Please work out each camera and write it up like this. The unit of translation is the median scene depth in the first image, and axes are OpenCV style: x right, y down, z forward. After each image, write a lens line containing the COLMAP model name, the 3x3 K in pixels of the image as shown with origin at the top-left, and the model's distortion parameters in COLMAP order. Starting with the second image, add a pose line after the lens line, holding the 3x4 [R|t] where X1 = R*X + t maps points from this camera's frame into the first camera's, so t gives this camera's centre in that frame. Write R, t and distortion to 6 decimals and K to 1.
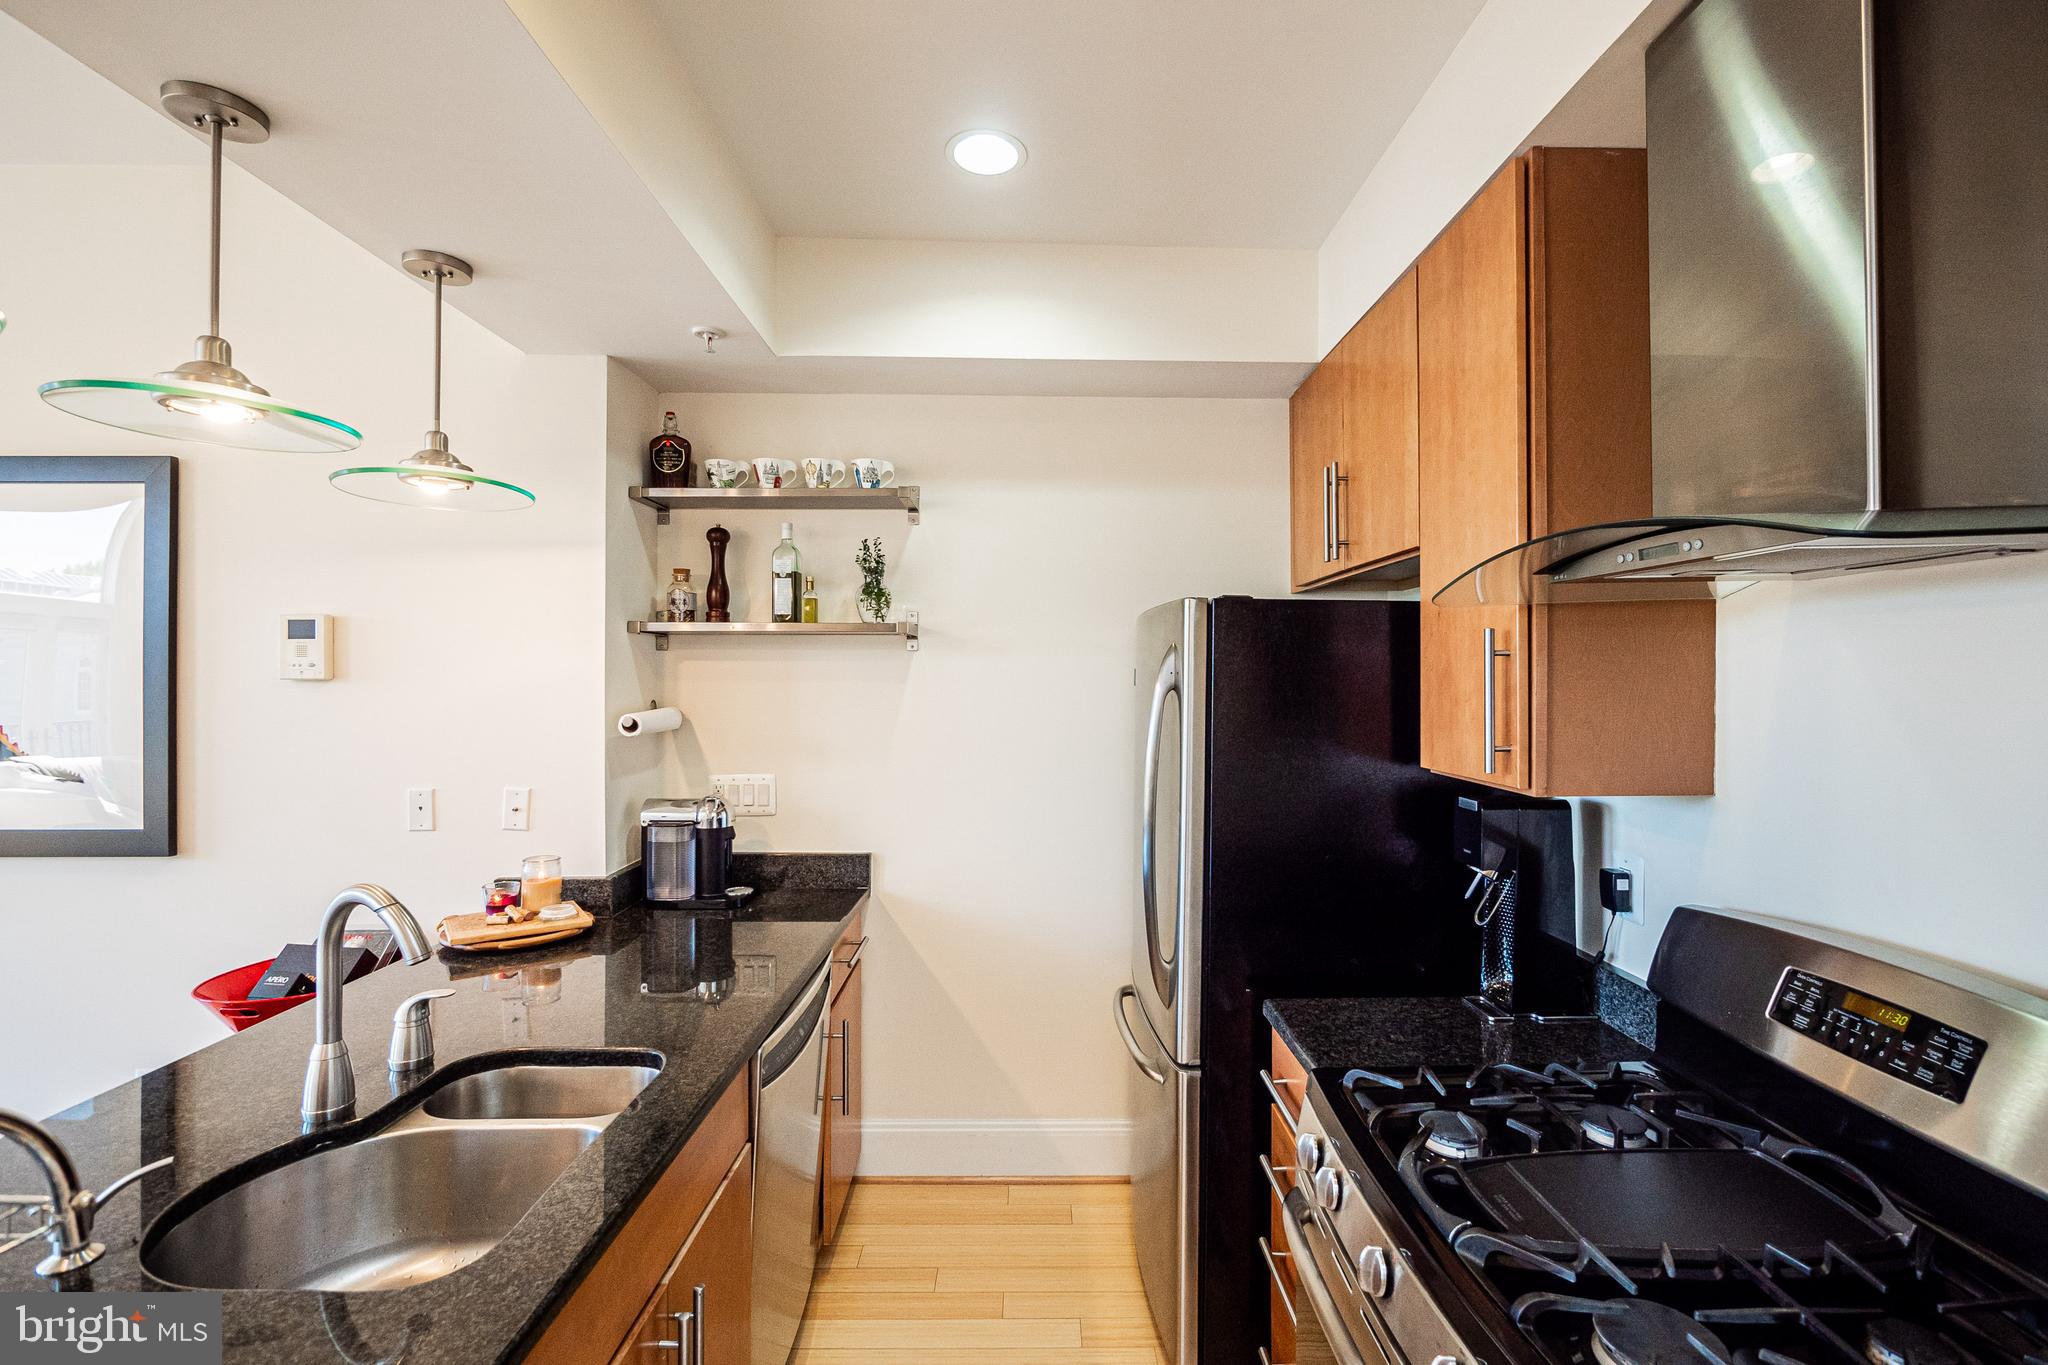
lens RADIAL K [[870.4, 0, 1031.4], [0, 870.4, 674.4], [0, 0, 1]] dist [-0.000413, 0.000125]
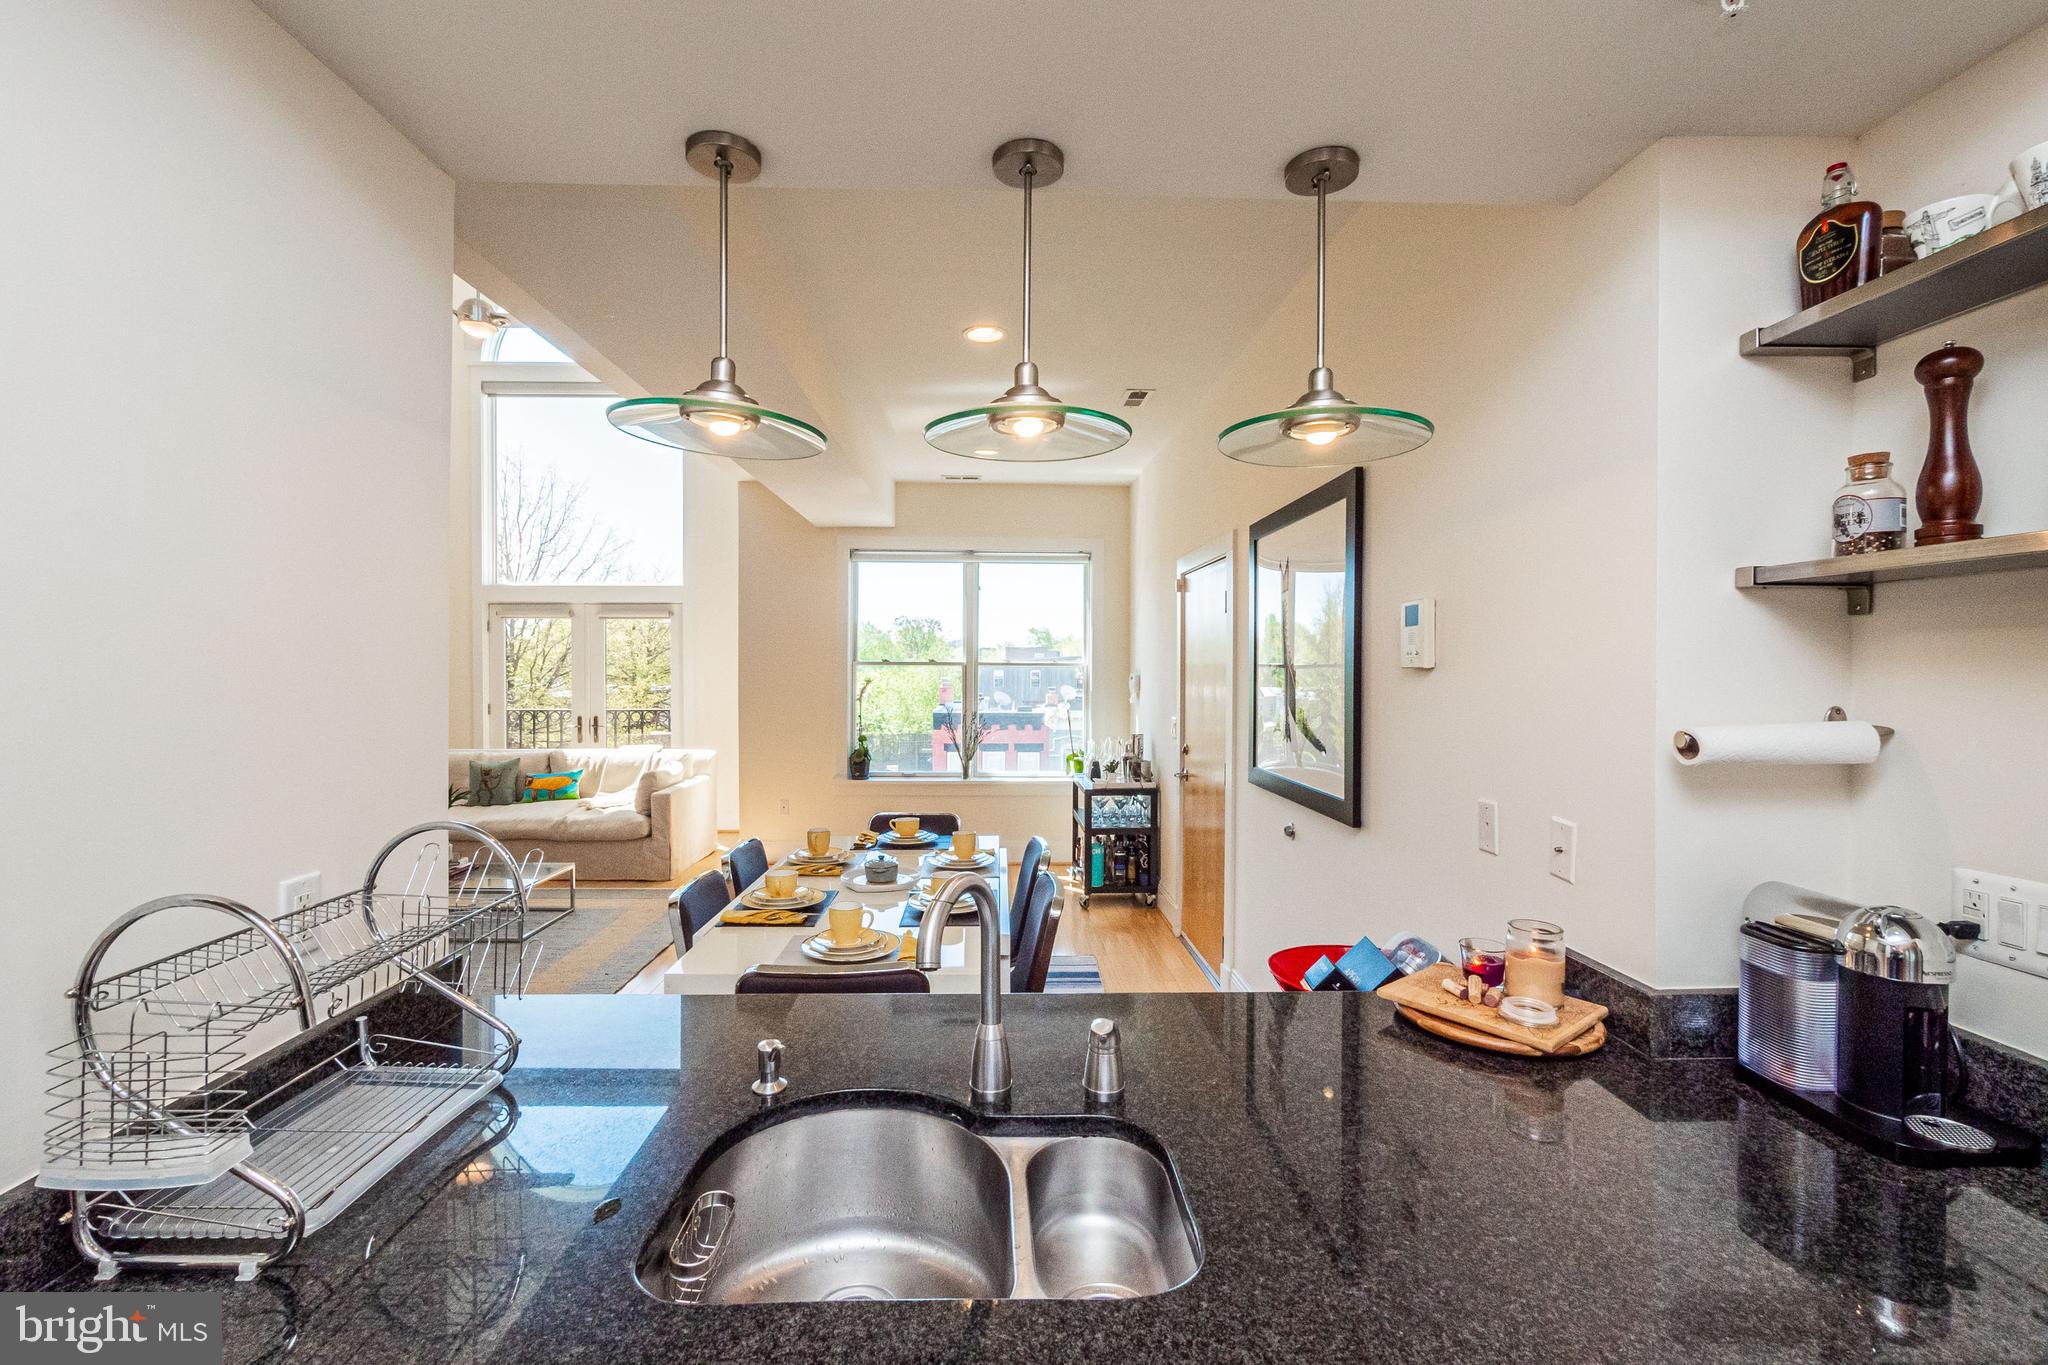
lens RADIAL K [[873.1, 0, 1029.5], [0, 873.1, 666.0], [0, 0, 1]] dist [0.001908, 0.000301]
pose [[0.038290, -0.002876, -0.999263, 0.105195], [0.001400, 0.999995, -0.002824, 0.005842], [0.999266, -0.001291, 0.038294, 0.513756]]
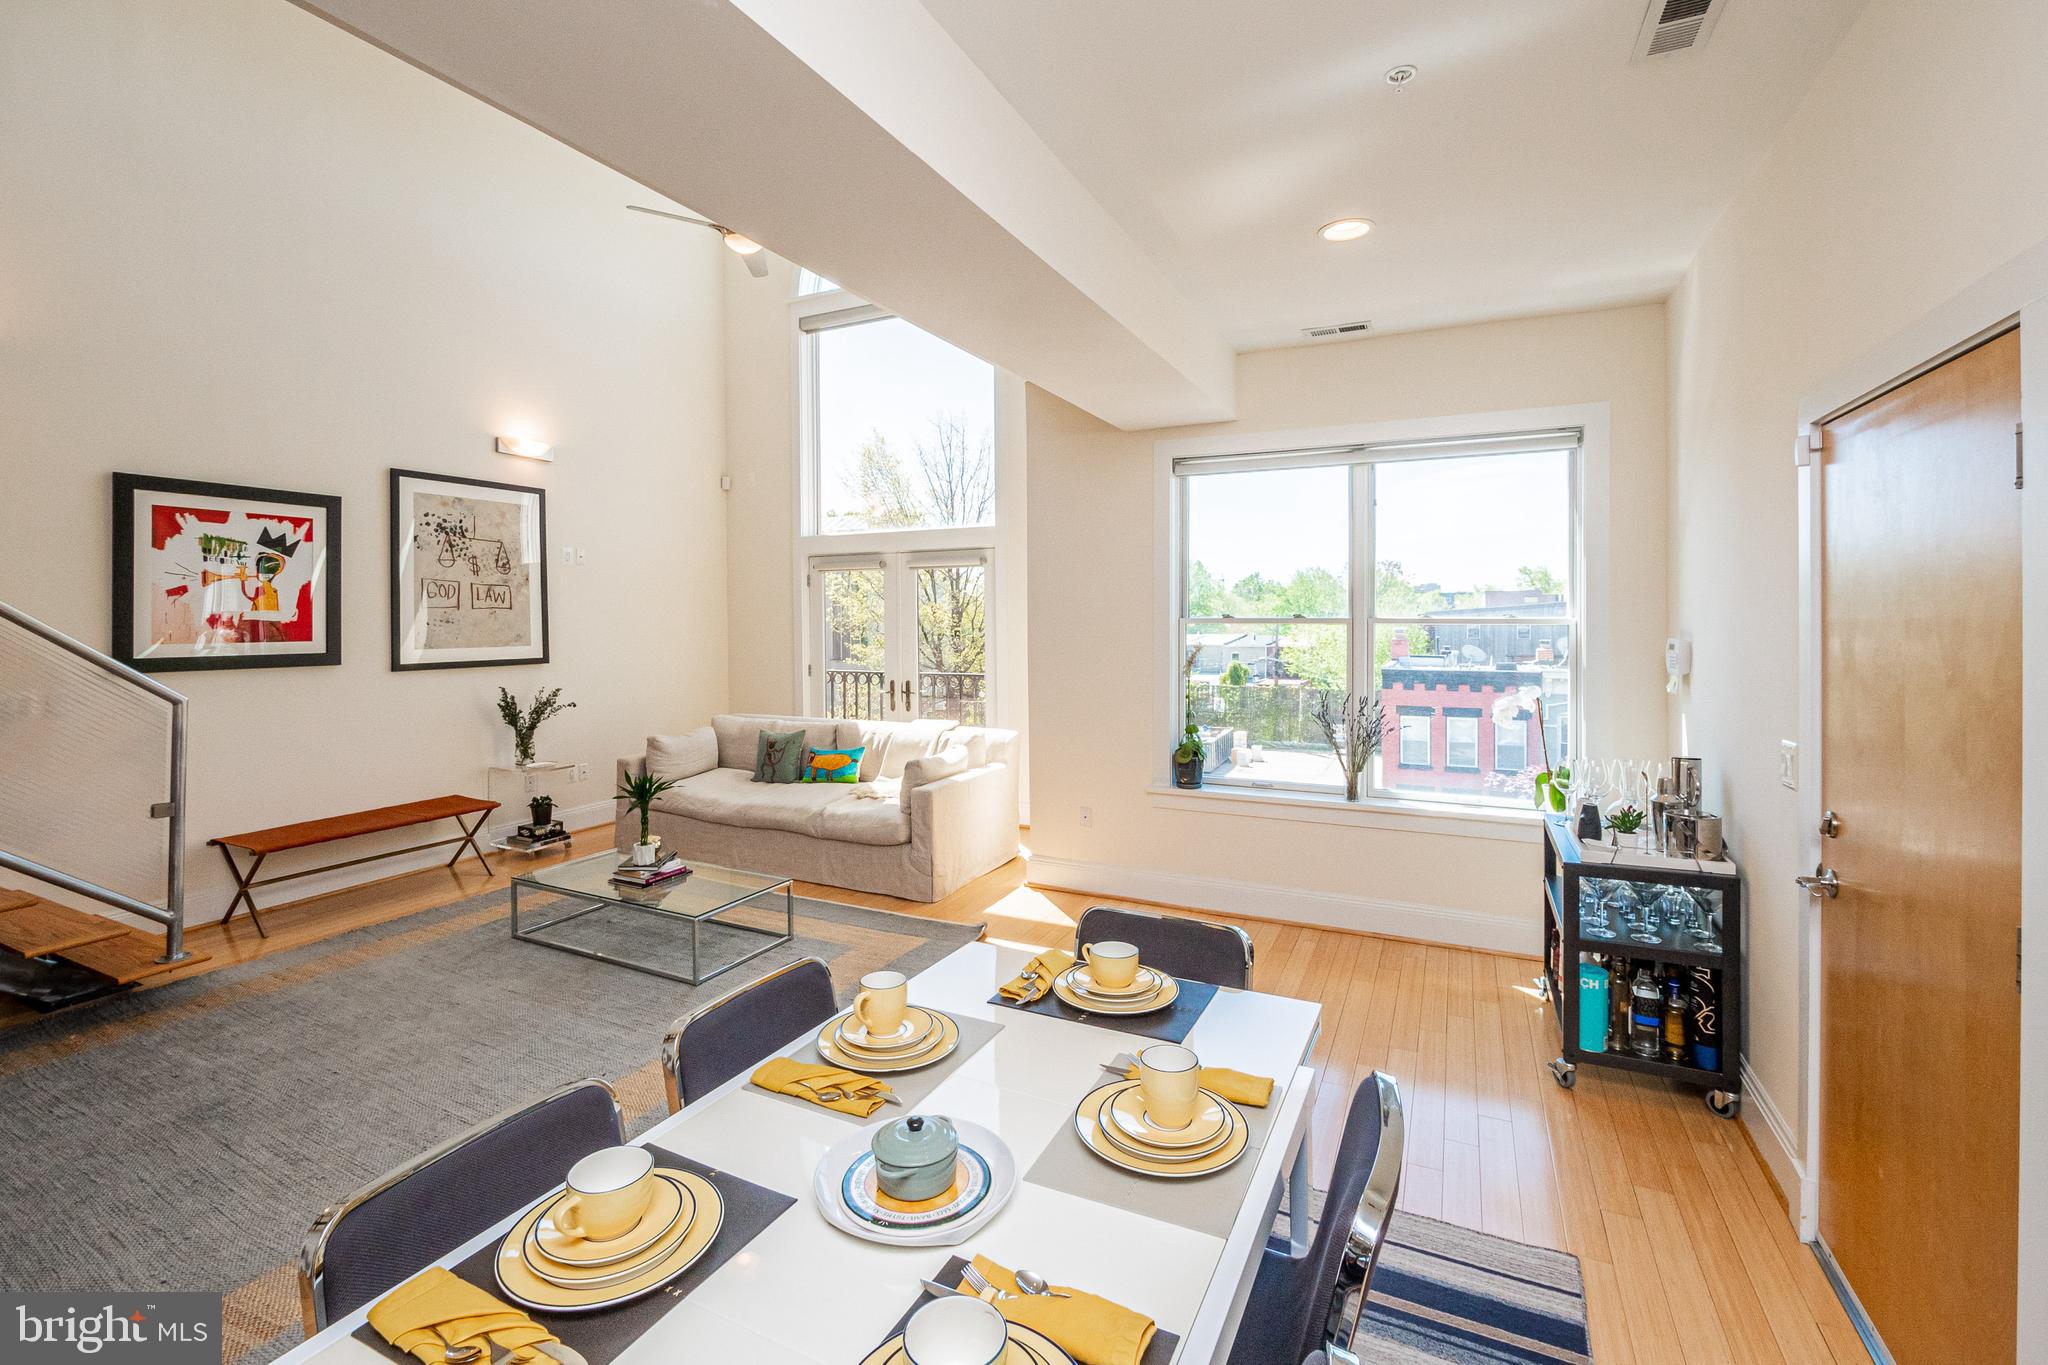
lens RADIAL K [[878.6, 0, 1004.8], [0, 878.6, 618.1], [0, 0, 1]] dist [-0.002339, 0.000117]
pose [[-0.473760, 0.002511, -0.880650, -0.743768], [0.005839, 0.999983, -0.000290, -0.017796], [0.880635, -0.005280, -0.473767, 0.642317]]
